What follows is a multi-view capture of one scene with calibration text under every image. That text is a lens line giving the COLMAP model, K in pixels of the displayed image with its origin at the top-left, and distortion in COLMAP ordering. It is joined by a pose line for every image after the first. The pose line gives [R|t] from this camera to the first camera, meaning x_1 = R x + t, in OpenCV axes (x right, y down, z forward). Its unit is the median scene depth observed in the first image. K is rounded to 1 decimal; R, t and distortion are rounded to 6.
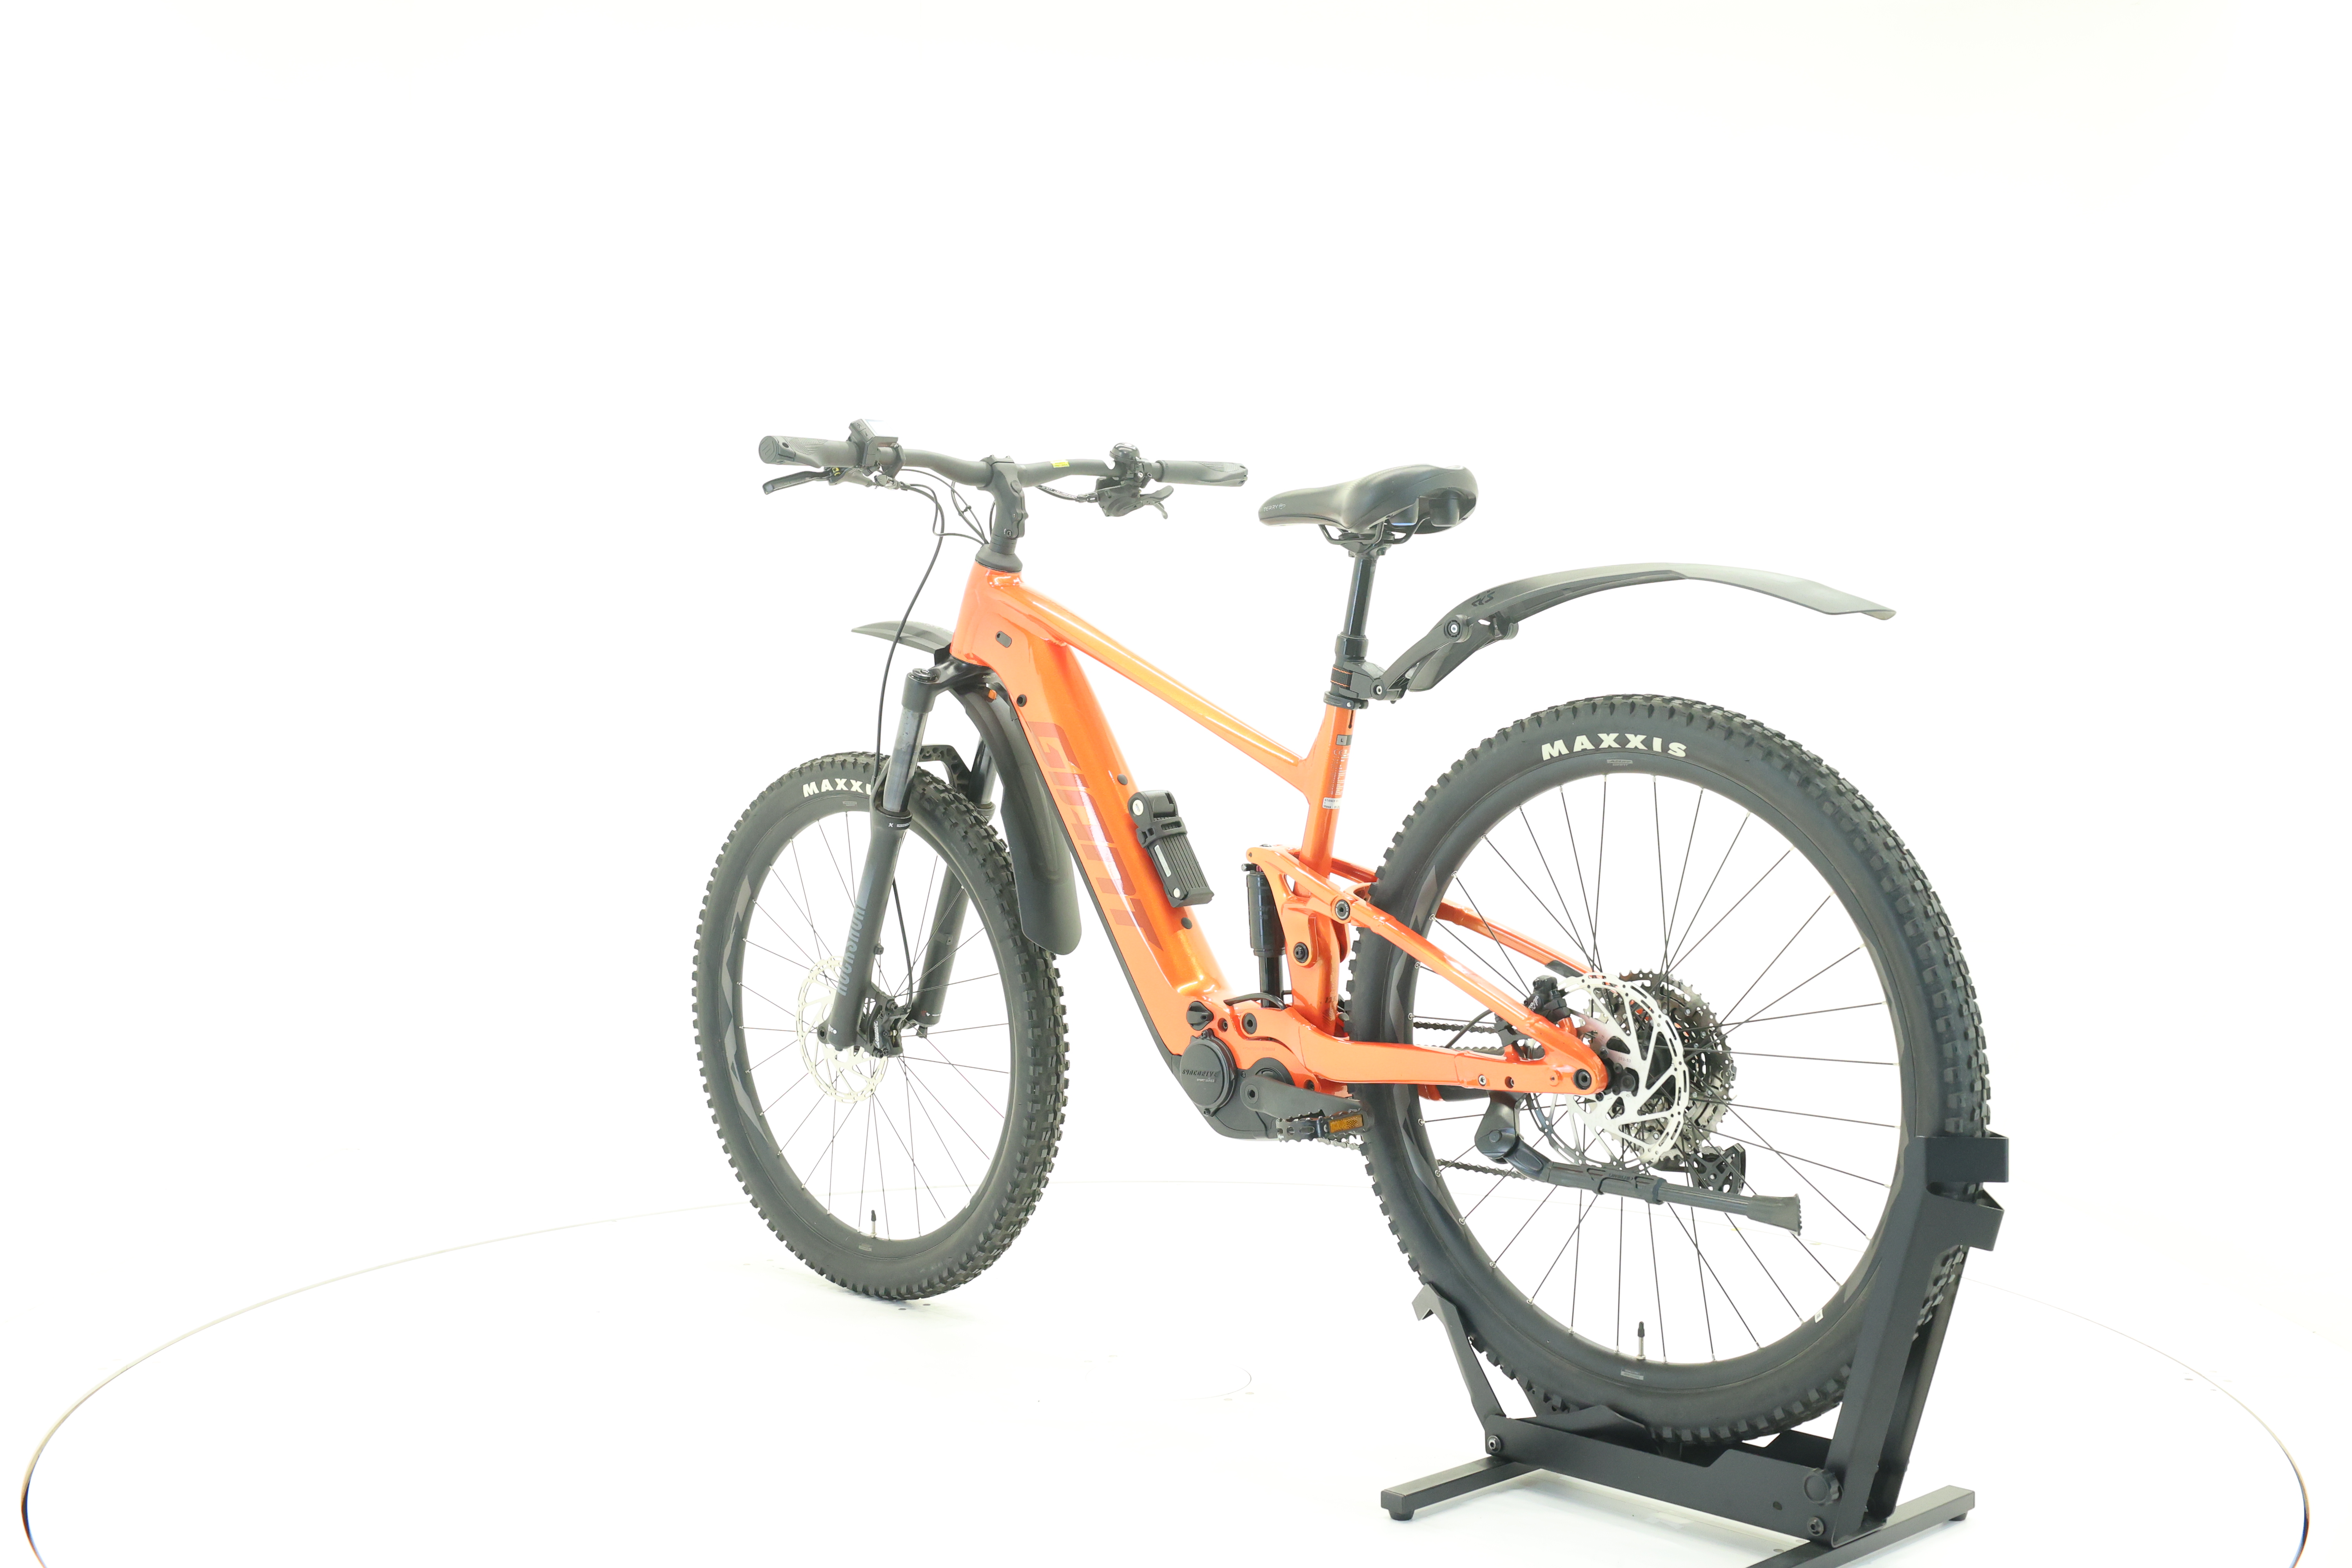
lens RADIAL K [[2536.5, 0, 1177.3], [0, 2536.5, 765.3], [0, 0, 1]] dist [-0.008135, 0.000000]
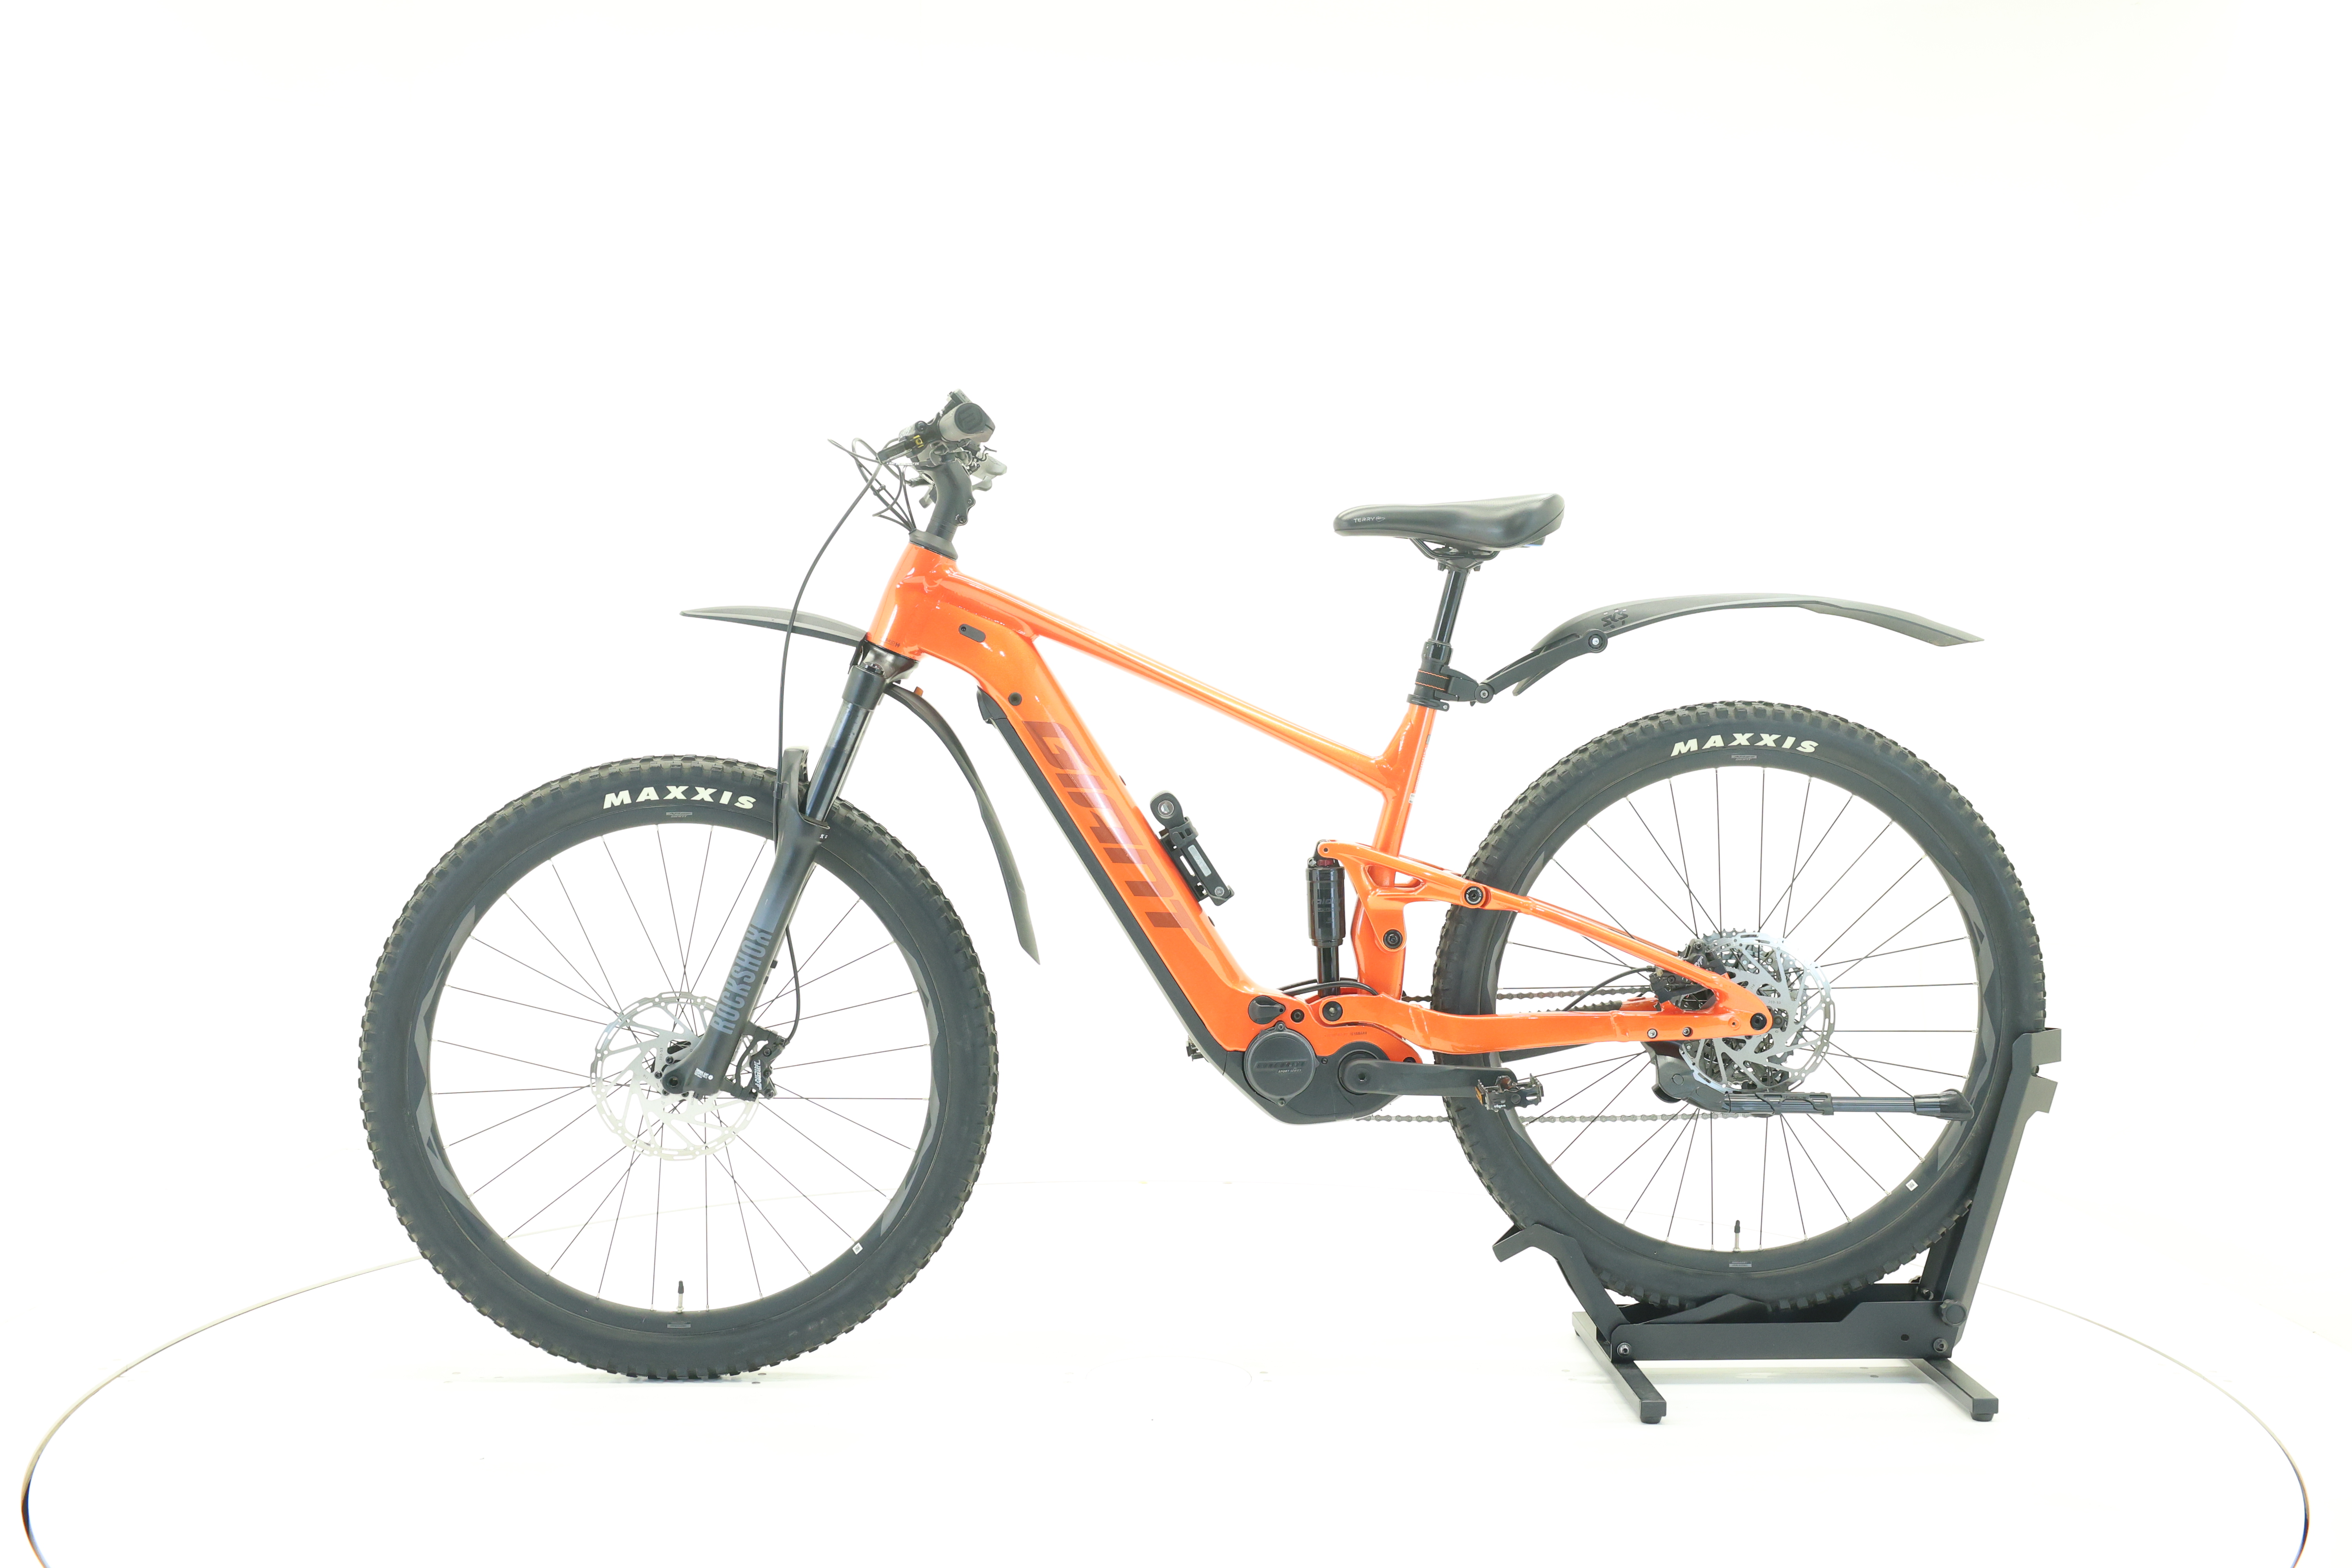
lens RADIAL K [[2536.5, 0, 1183.5], [0, 2536.5, 797.9], [0, 0, 1]] dist [-0.008135, 0.000000]
pose [[0.661530, -0.013349, 0.749800, -0.822695], [0.010710, 0.999908, 0.008352, 0.004837], [-0.749842, 0.002505, 0.661612, 0.365625]]
